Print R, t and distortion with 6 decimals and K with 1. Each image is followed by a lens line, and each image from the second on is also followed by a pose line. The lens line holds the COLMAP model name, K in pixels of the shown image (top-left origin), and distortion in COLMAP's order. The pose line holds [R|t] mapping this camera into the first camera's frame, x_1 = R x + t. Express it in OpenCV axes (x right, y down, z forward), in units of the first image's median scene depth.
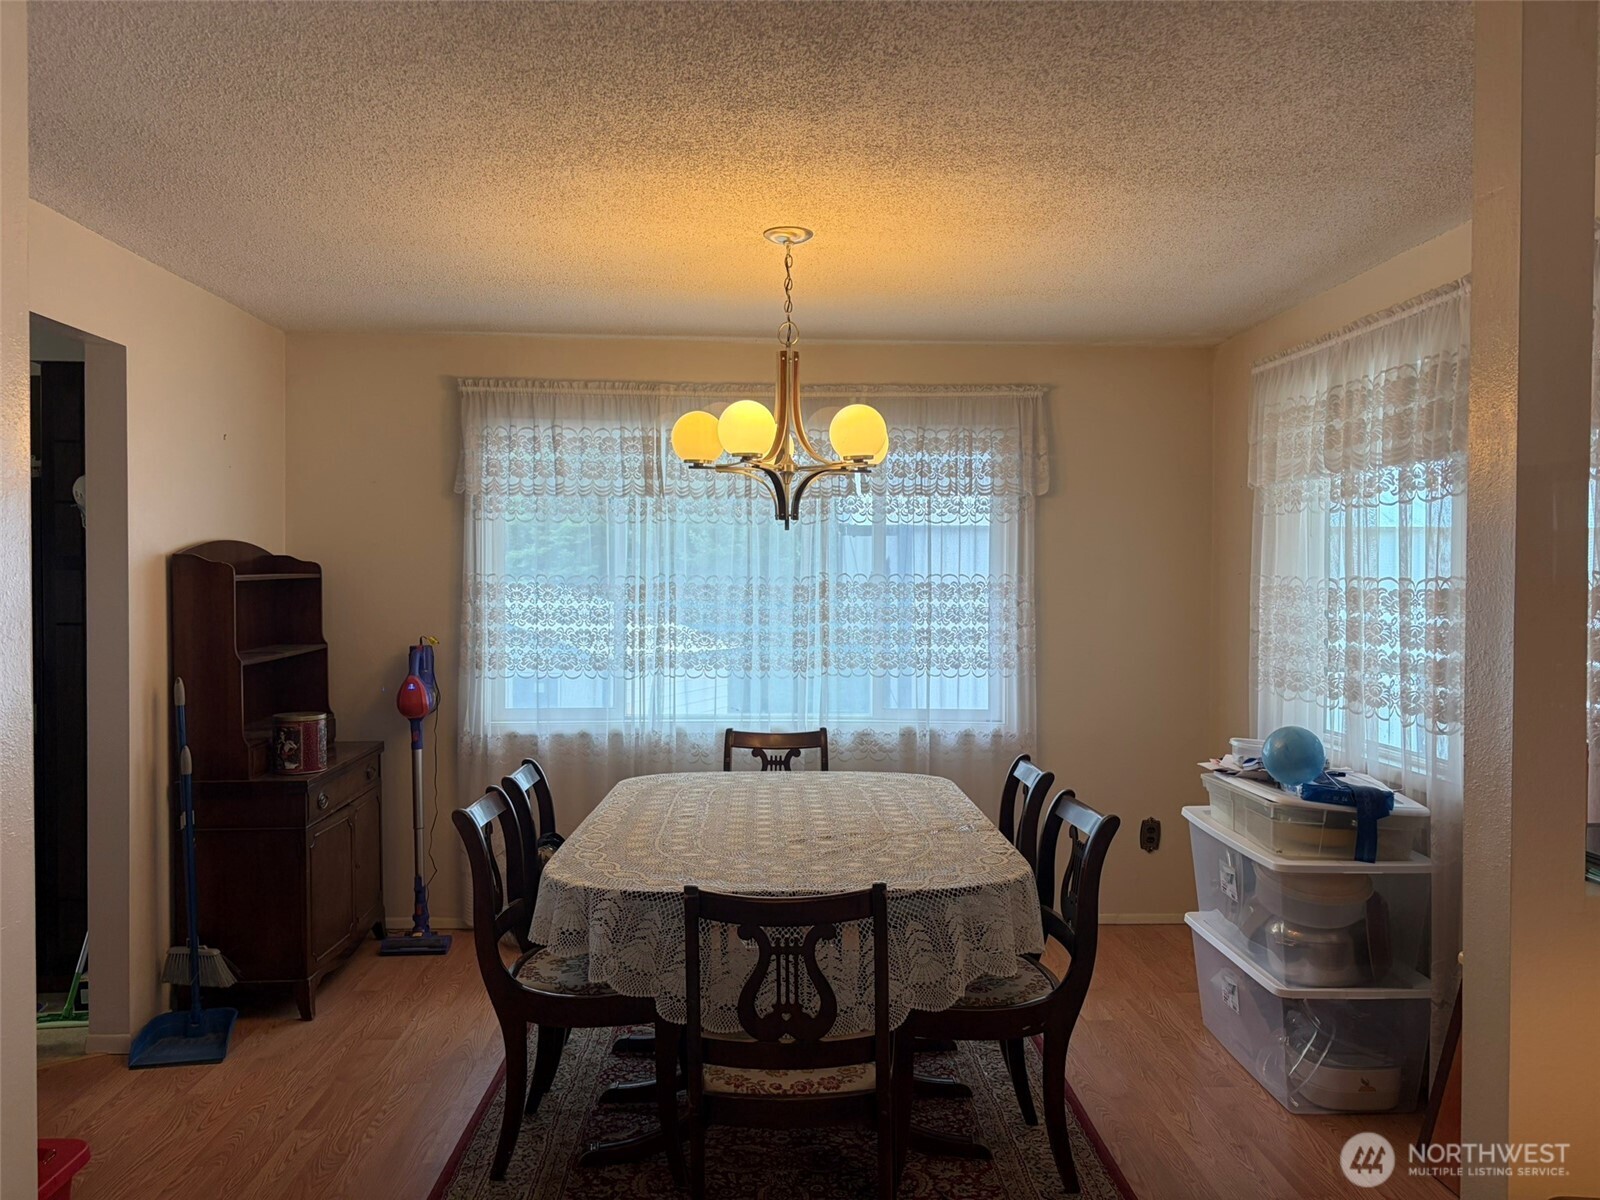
lens RADIAL K [[1211.4, 0, 805.2], [0, 1211.4, 609.8], [0, 0, 1]] dist [0.041960, -0.042410]
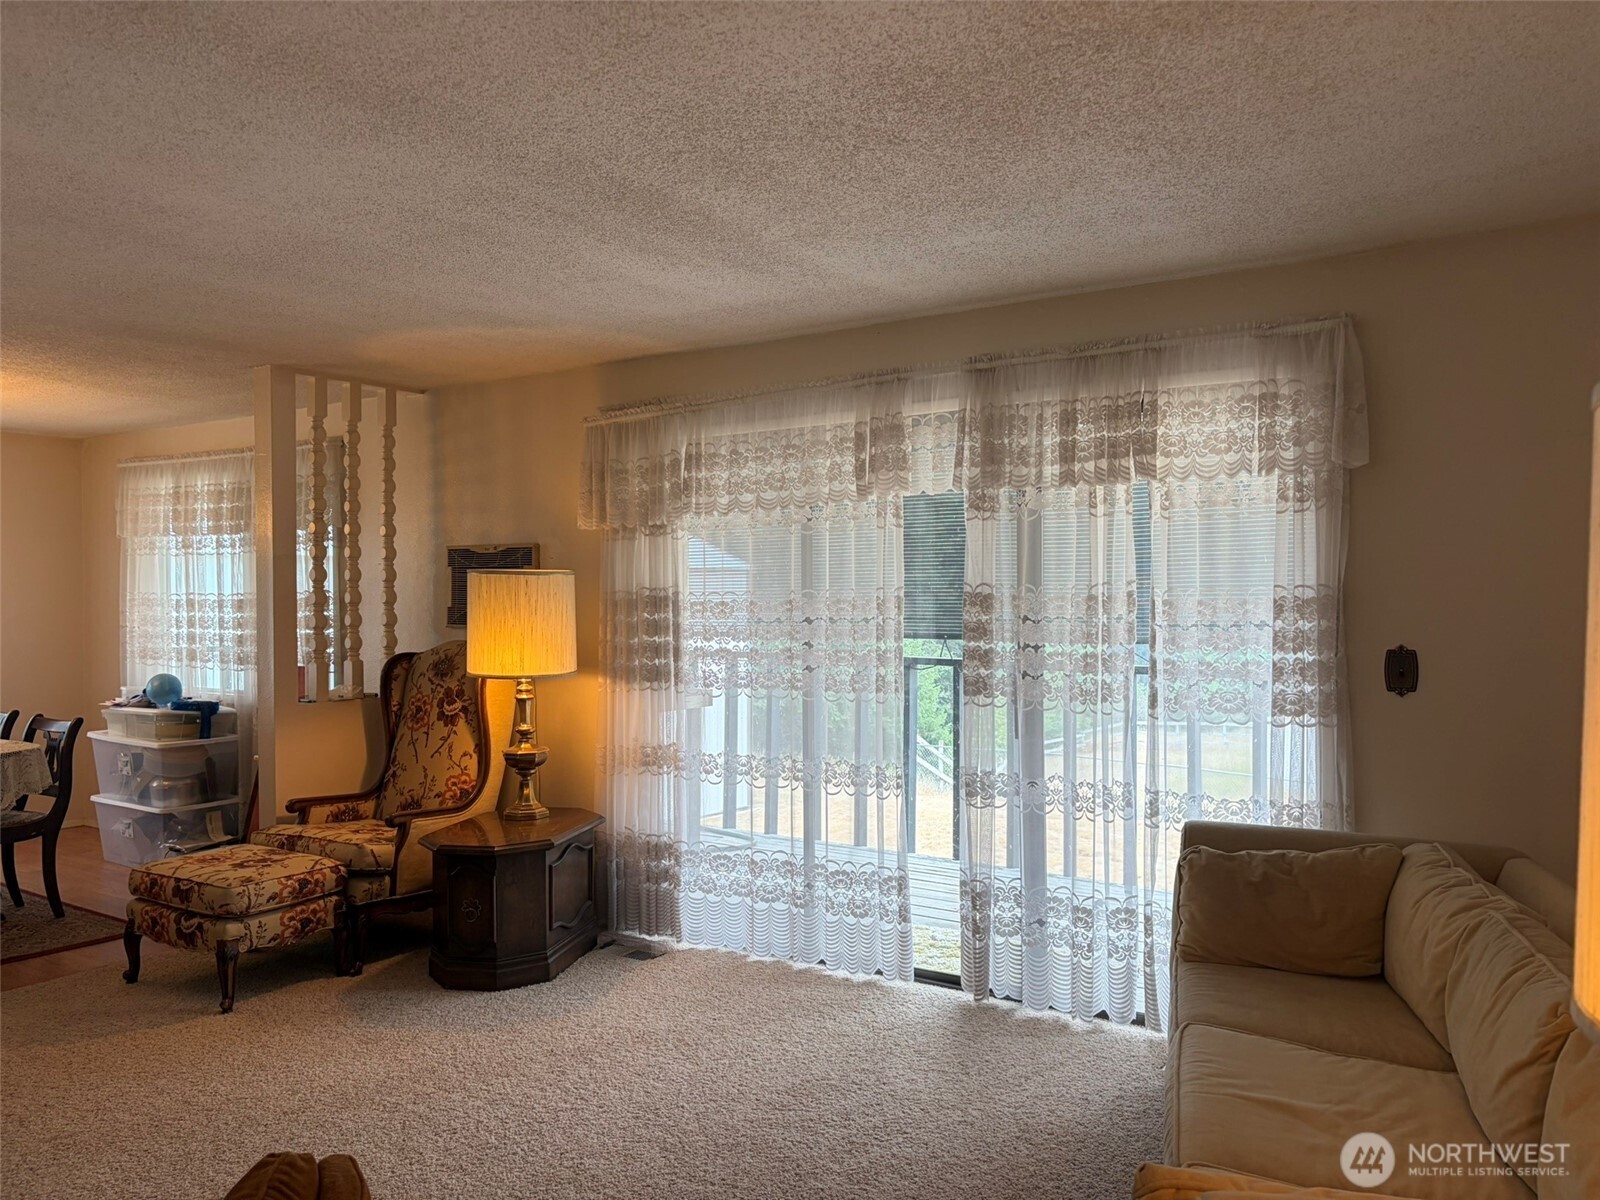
lens RADIAL K [[1211.4, 0, 809.2], [0, 1211.4, 605.4], [0, 0, 1]] dist [0.041960, -0.042410]
pose [[0.590667, -0.011270, 0.806837, -0.510856], [0.023152, 0.999727, -0.002985, 0.019960], [-0.806583, 0.020443, 0.590767, -0.881222]]
